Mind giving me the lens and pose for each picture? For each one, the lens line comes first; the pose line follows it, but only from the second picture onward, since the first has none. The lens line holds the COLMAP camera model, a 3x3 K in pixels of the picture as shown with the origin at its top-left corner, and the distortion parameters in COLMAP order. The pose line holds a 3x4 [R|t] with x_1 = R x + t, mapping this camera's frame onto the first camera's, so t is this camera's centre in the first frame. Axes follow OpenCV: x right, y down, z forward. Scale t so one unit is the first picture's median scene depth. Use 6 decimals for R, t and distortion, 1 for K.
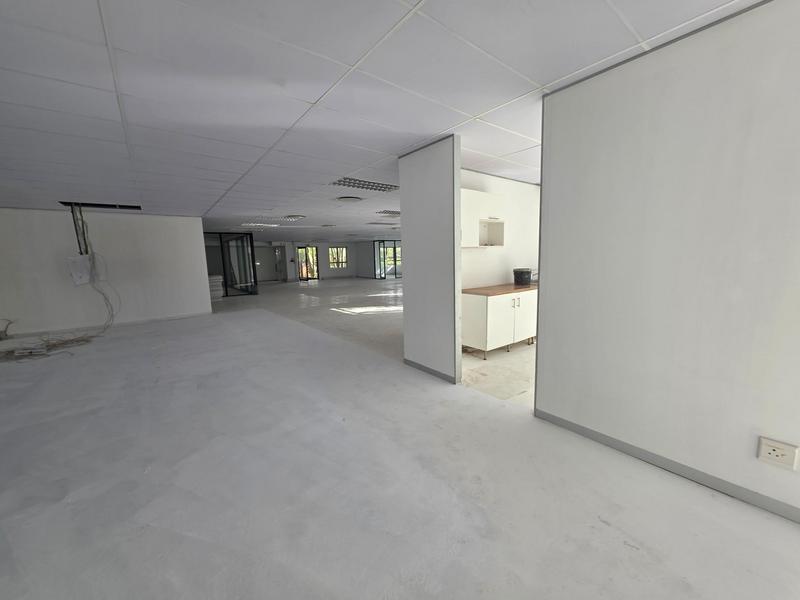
lens RADIAL K [[318.5, 0, 400.0], [0, 318.5, 300.0], [0, 0, 1]] dist [0.000732, 0.000110]
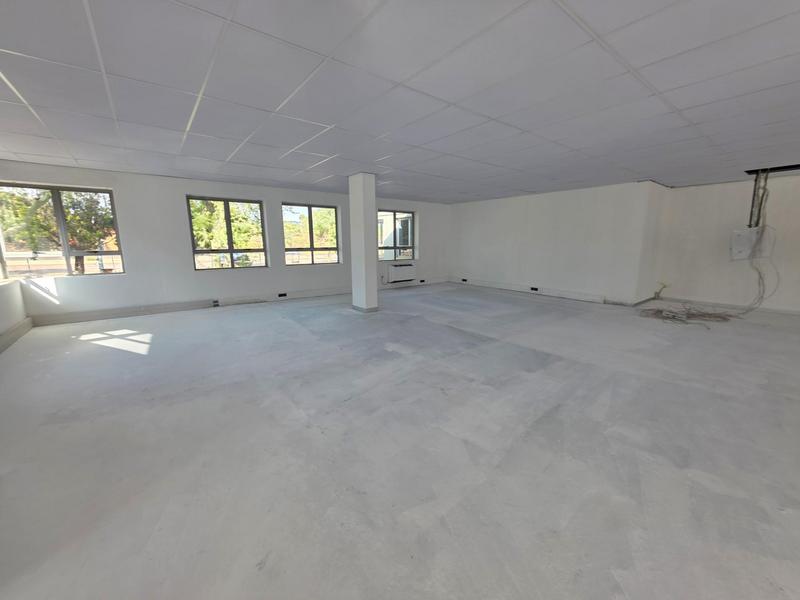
lens RADIAL K [[320.9, 0, 403.0], [0, 320.9, 299.3], [0, 0, 1]] dist [0.001125, -0.000017]
pose [[0.007890, 0.204579, -0.978818, -0.053087], [-0.130028, 0.970748, 0.201844, 0.002118], [0.991479, 0.125681, 0.034260, 0.001034]]
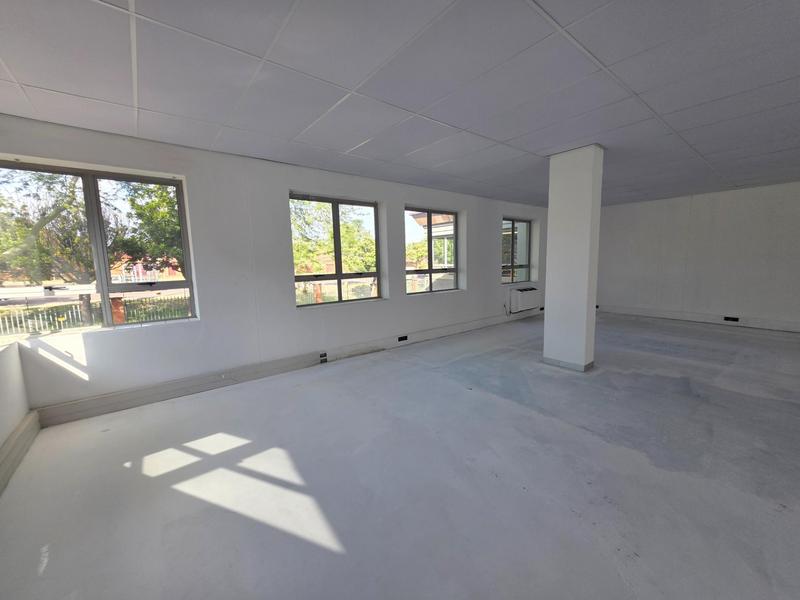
lens RADIAL K [[318.5, 0, 400.0], [0, 318.5, 300.0], [0, 0, 1]] dist [0.000732, 0.000110]
pose [[0.019564, 0.149088, -0.988630, -0.434486], [-0.110465, 0.983088, 0.146066, 0.070975], [0.993687, 0.106351, 0.035703, -0.443028]]
